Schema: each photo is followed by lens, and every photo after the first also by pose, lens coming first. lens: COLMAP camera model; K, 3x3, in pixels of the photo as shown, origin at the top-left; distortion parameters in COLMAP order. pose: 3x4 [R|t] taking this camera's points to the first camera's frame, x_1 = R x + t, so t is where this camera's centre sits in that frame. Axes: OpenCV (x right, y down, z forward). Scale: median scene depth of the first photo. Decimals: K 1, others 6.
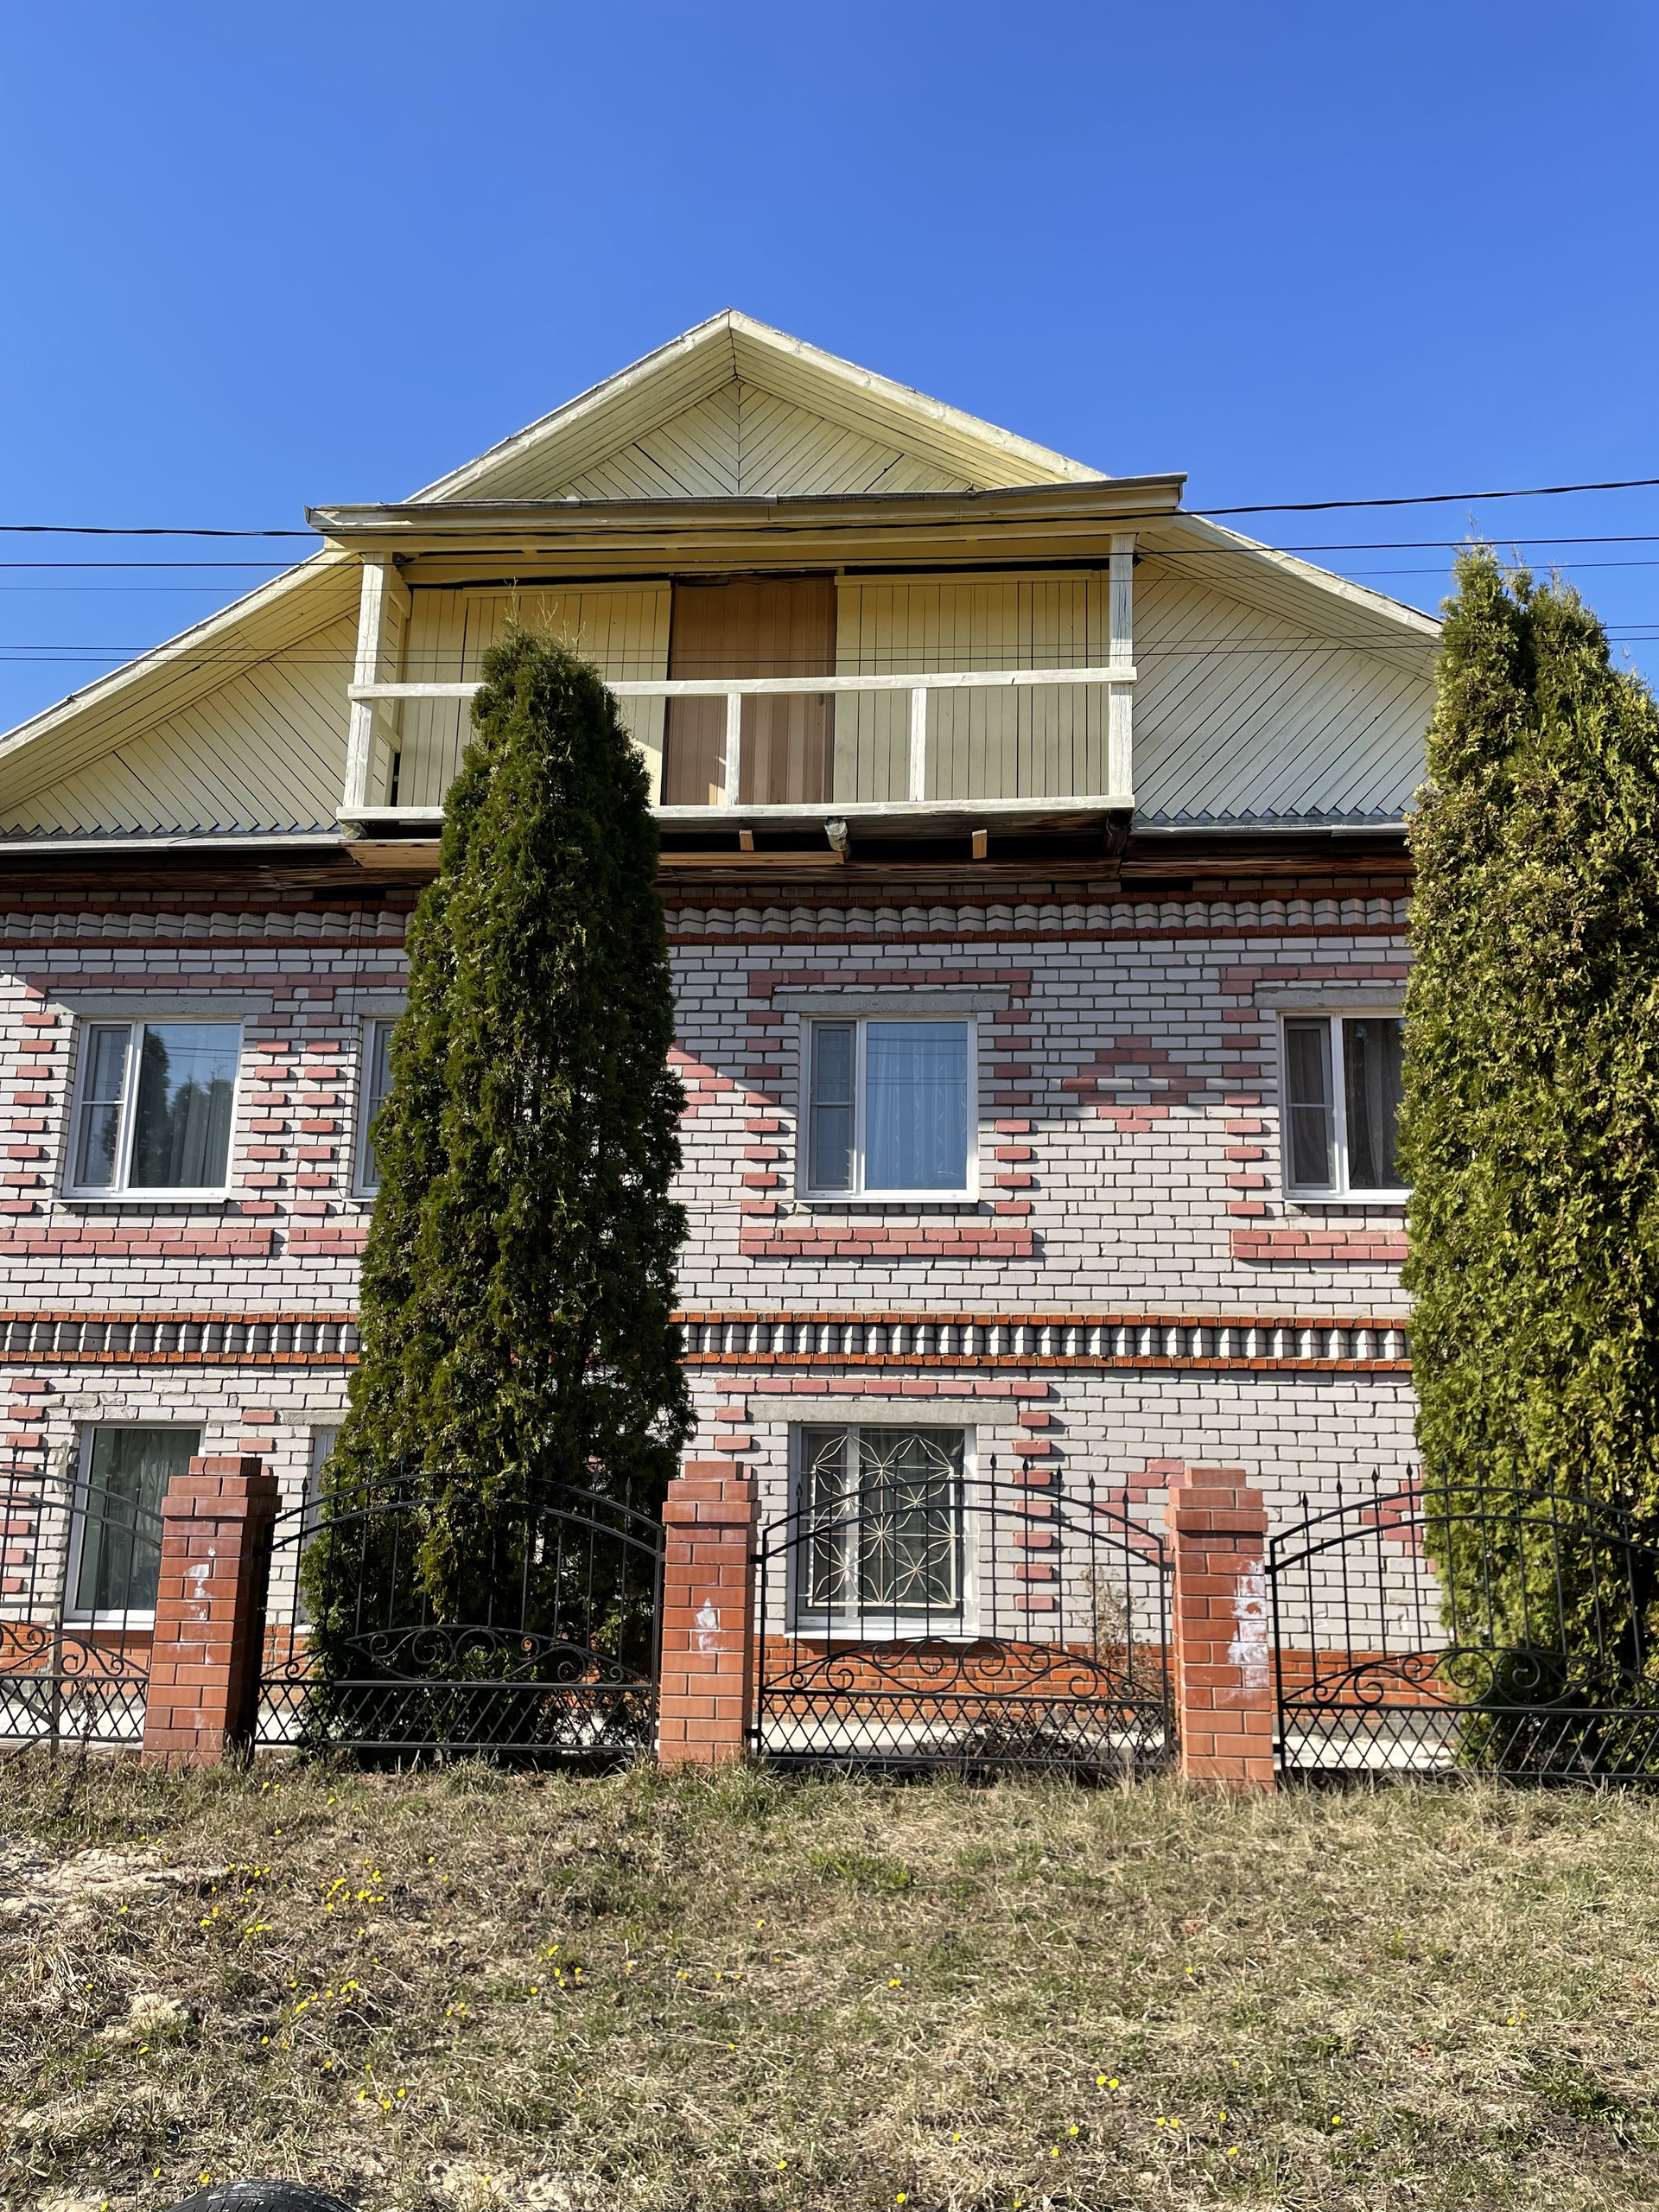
lens RADIAL K [[1707.9, 0, 770.1], [0, 1707.9, 1070.5], [0, 0, 1]] dist [0.100974, -0.110497]
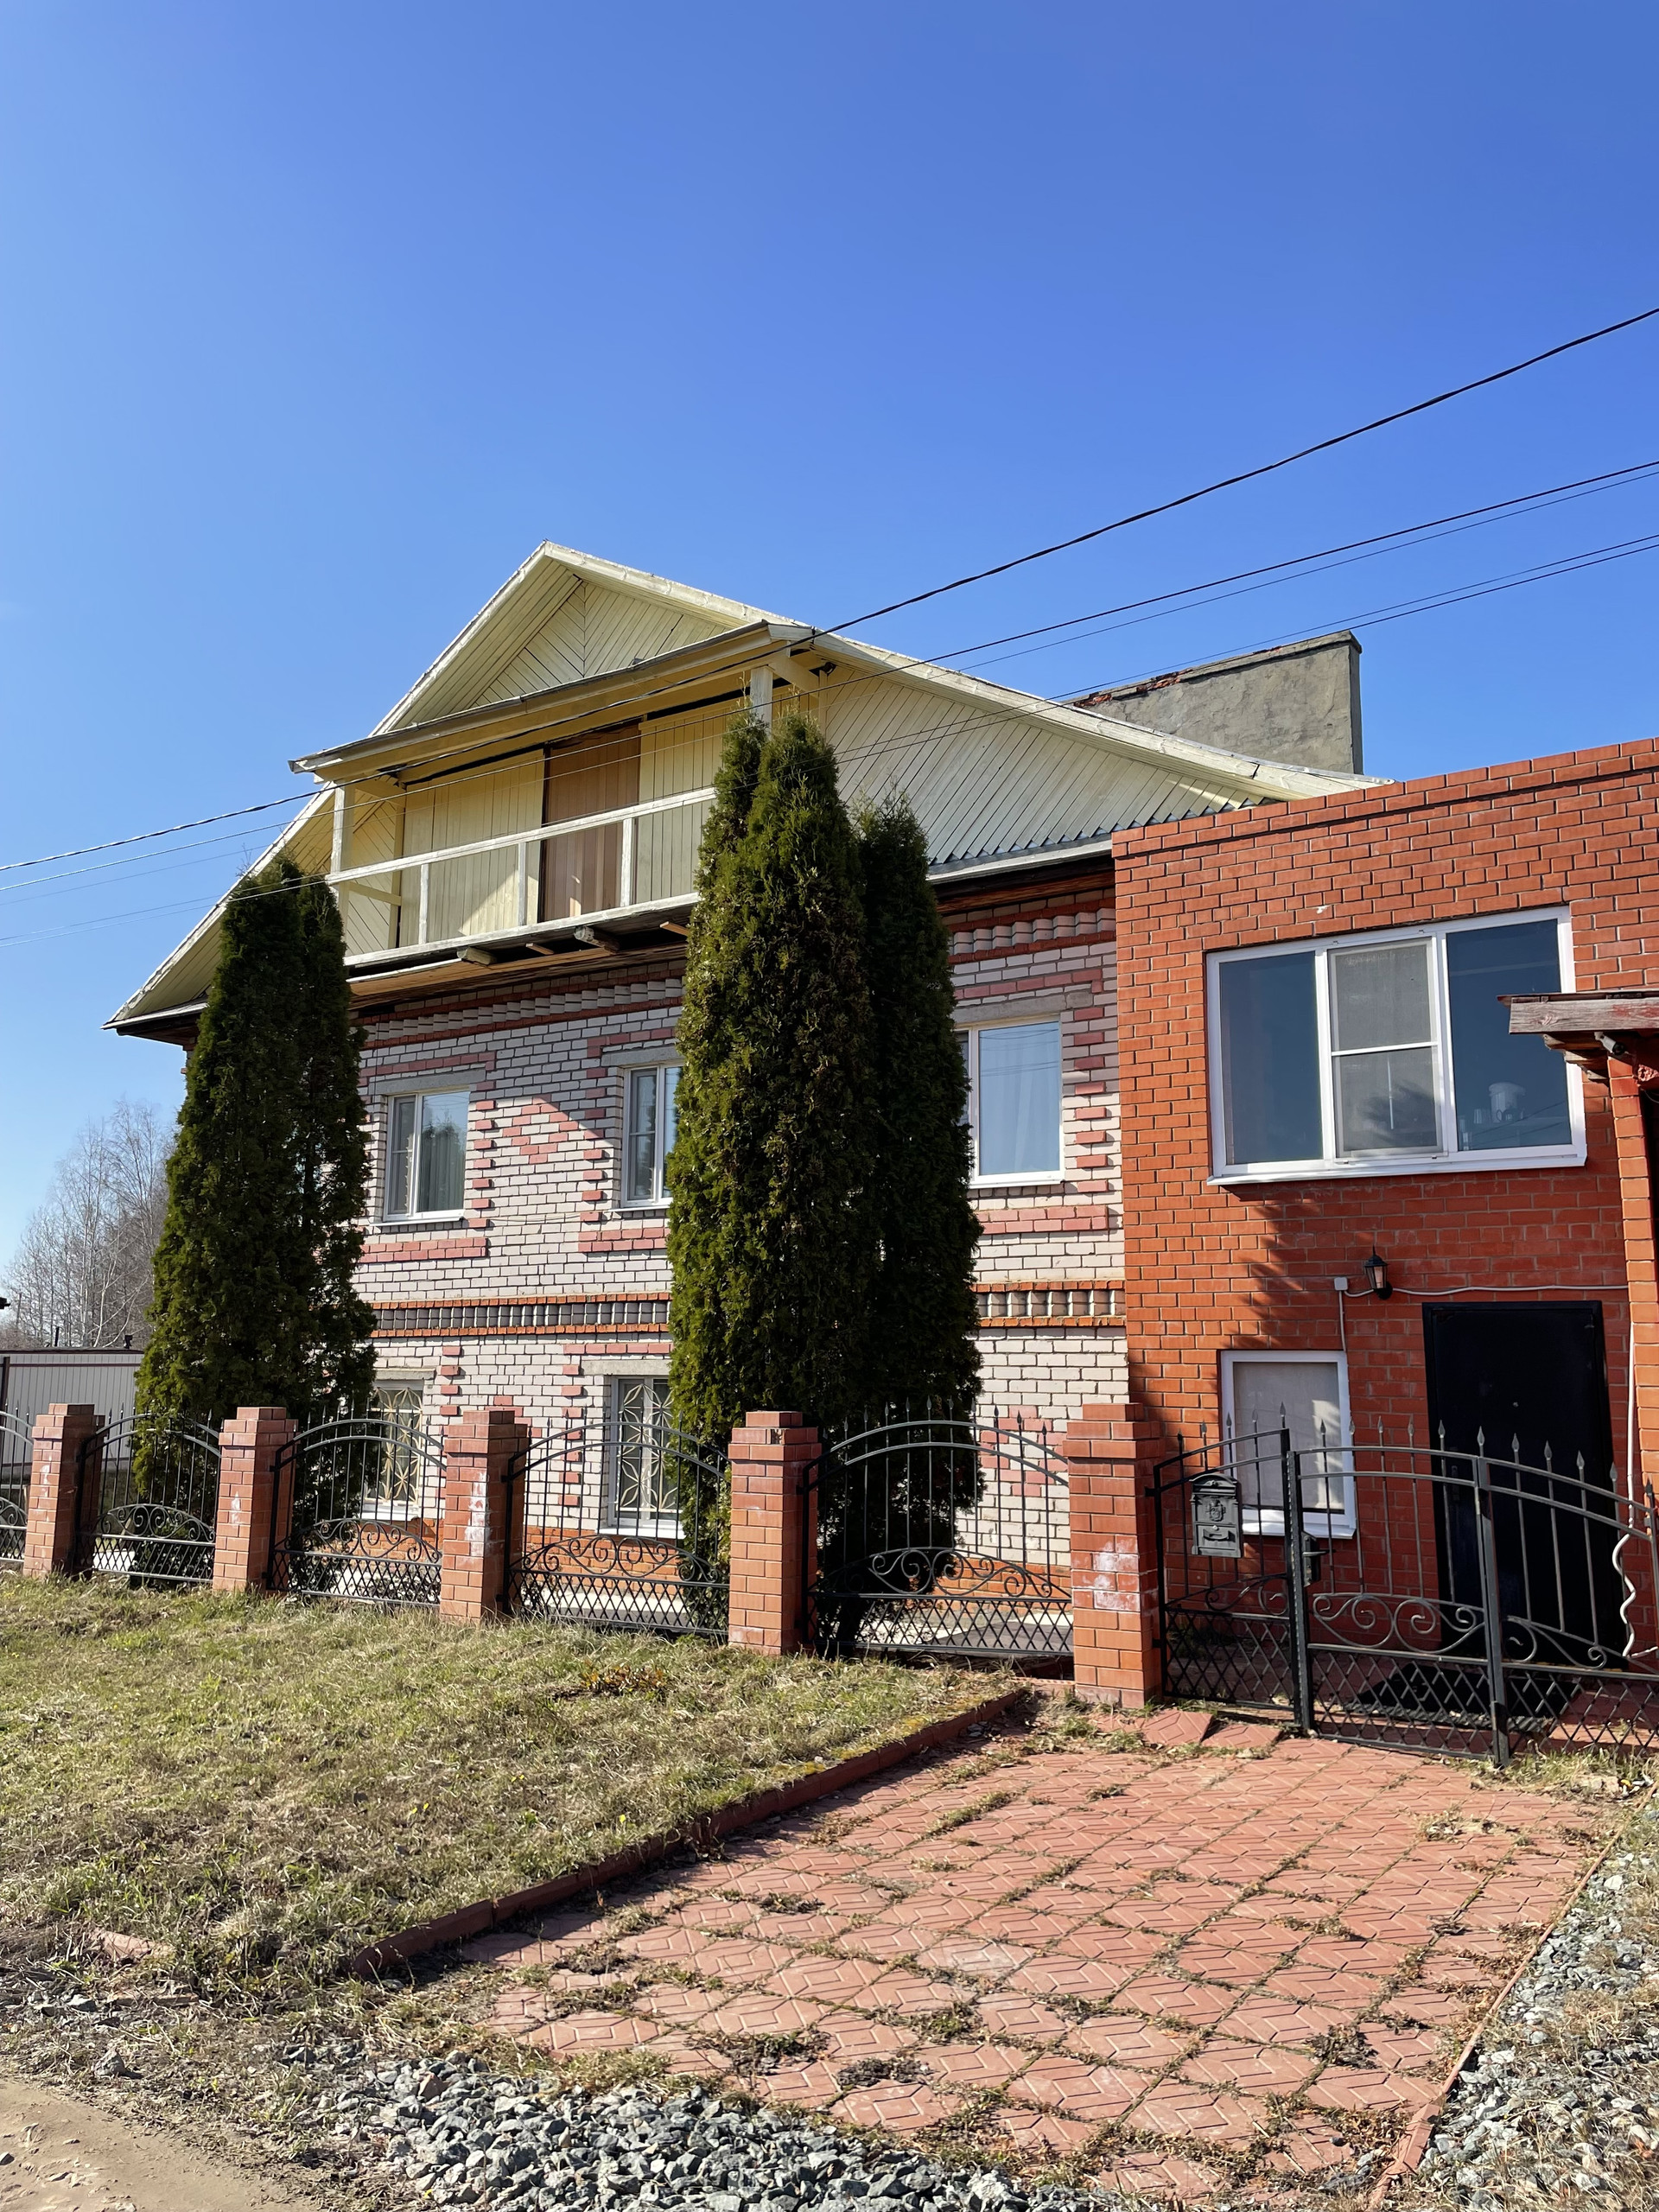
lens RADIAL K [[1663.3, 0, 825.8], [0, 1663.3, 1095.0], [0, 0, 1]] dist [0.094117, -0.127500]
pose [[0.876674, -0.085188, -0.473483, 0.725239], [0.100061, 0.994962, 0.006255, -0.003762], [0.470565, -0.052861, 0.880781, -0.053031]]
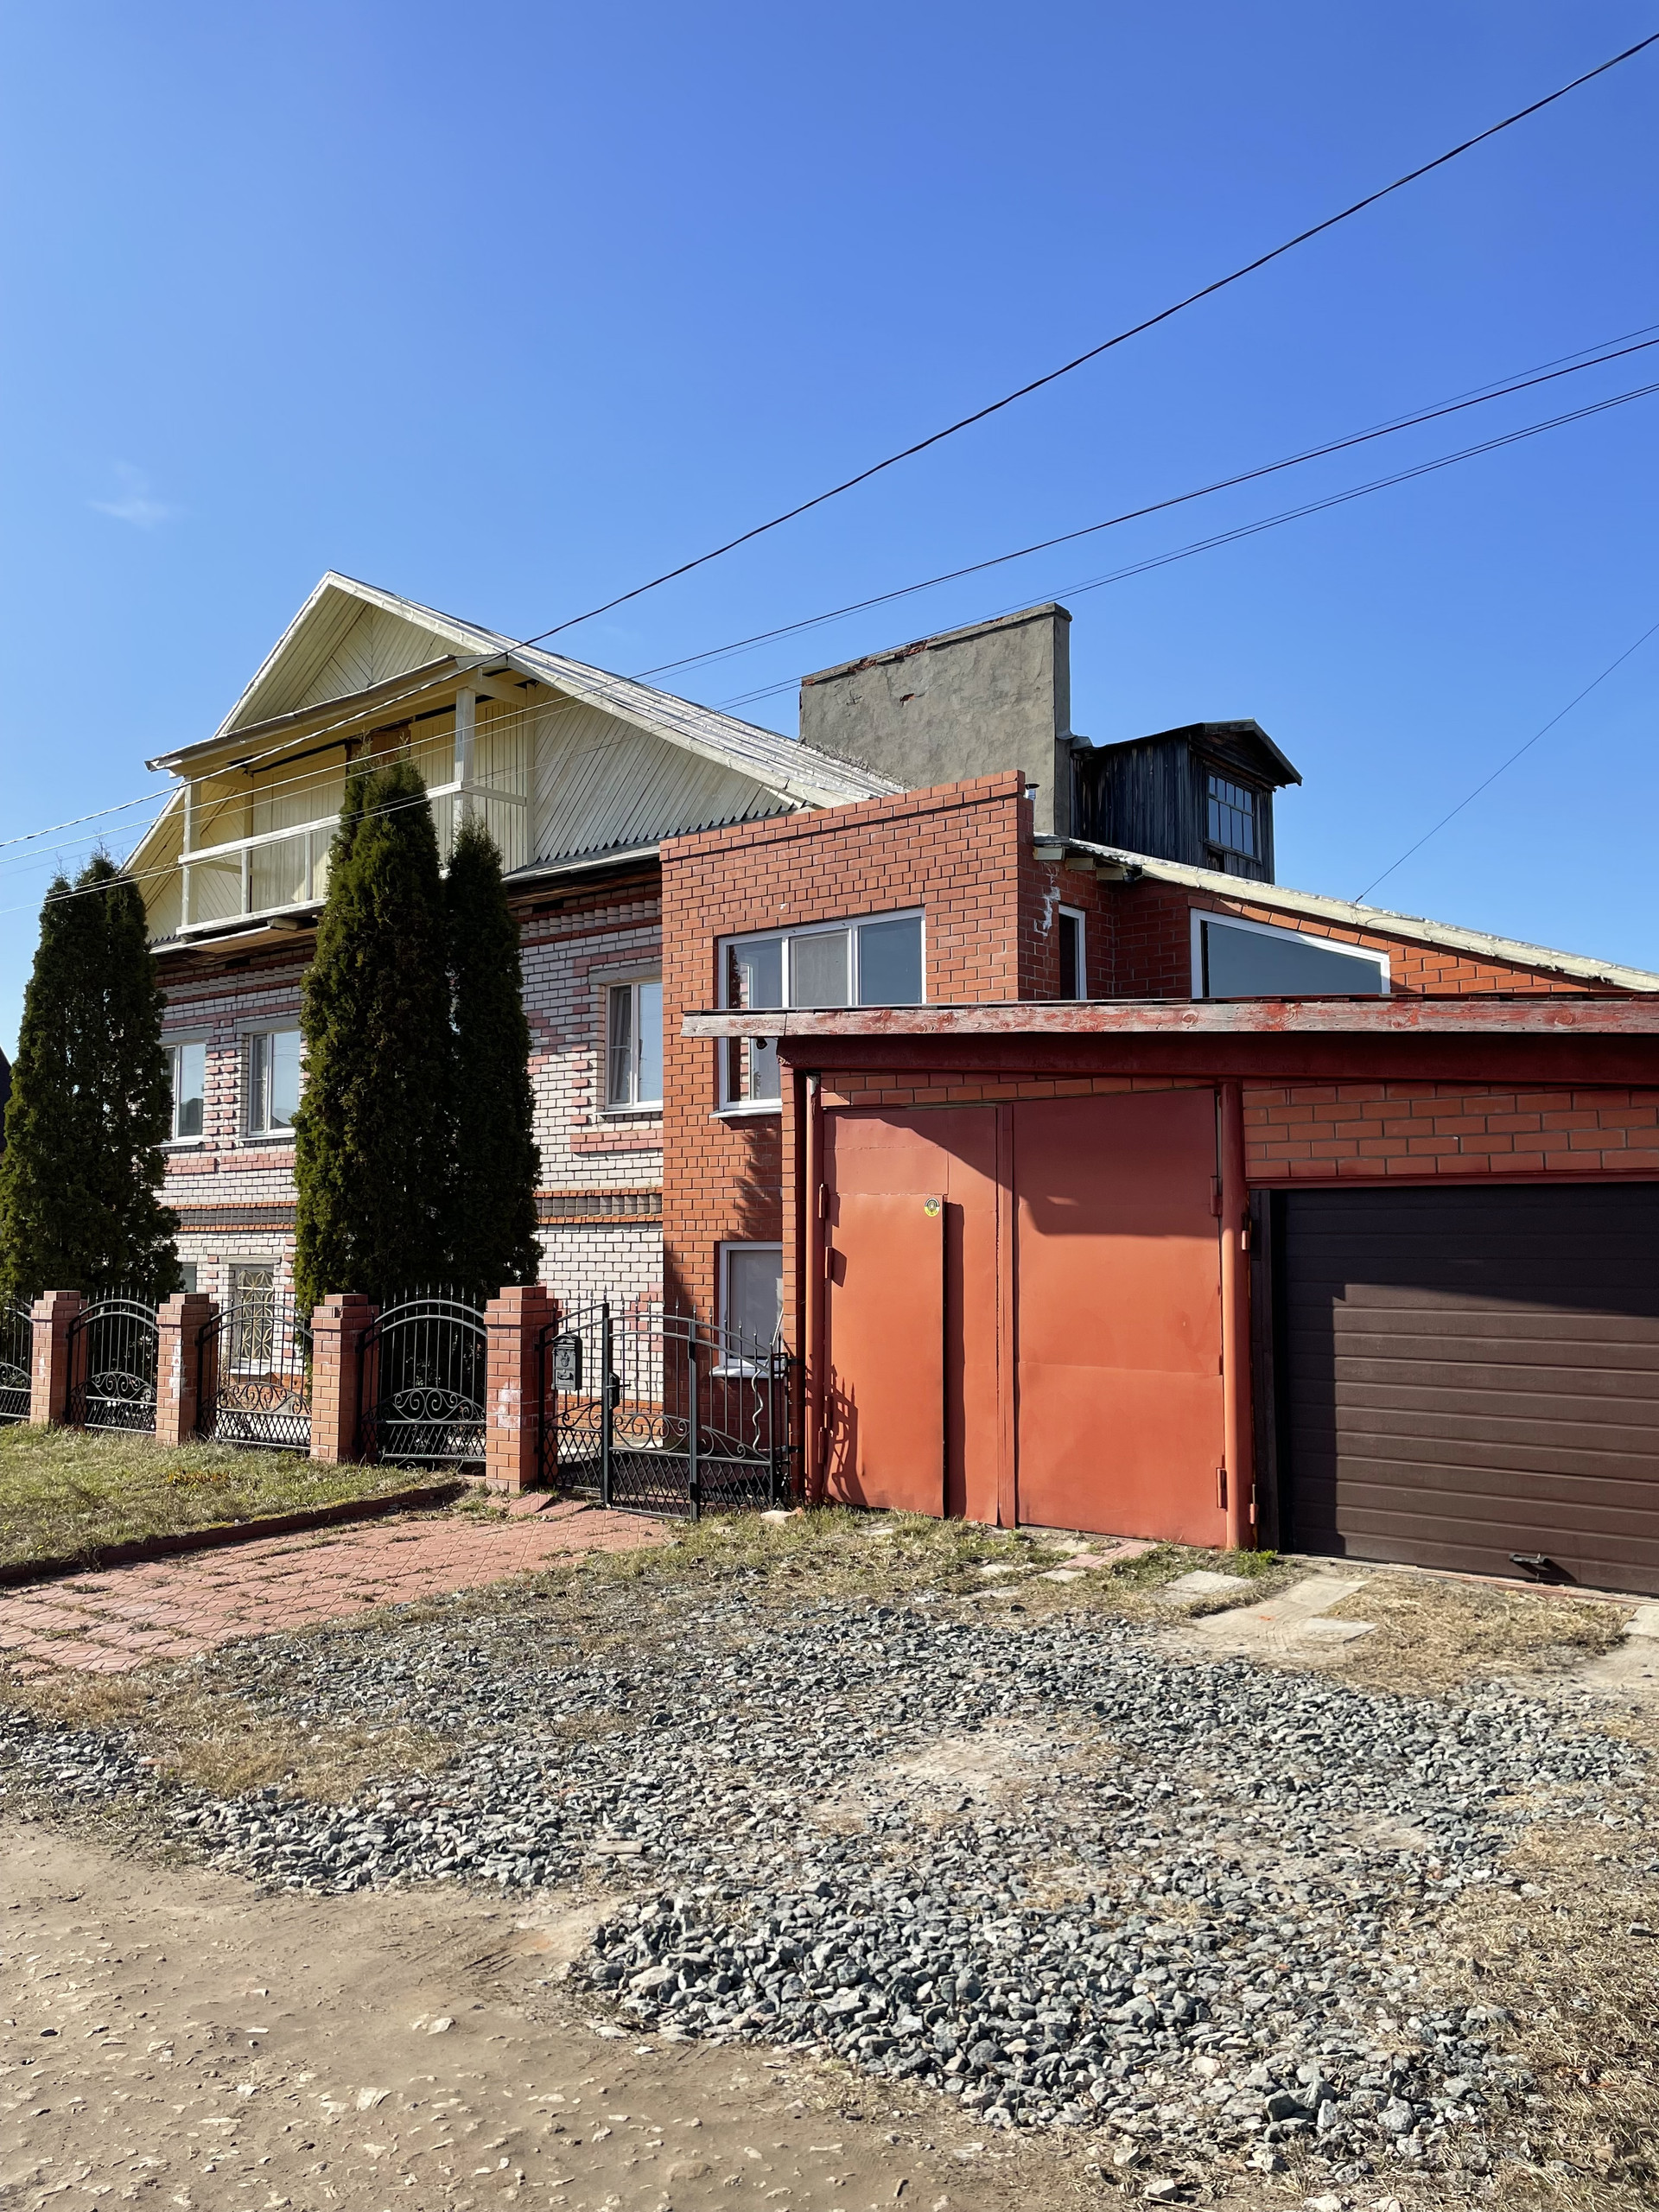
lens RADIAL K [[1666.5, 0, 826.3], [0, 1666.5, 1101.3], [0, 0, 1]] dist [0.097582, -0.127971]
pose [[0.824824, -0.061532, -0.562031, 1.171864], [0.126824, 0.988865, 0.077862, -0.021241], [0.550981, -0.135501, 0.823443, -0.087947]]
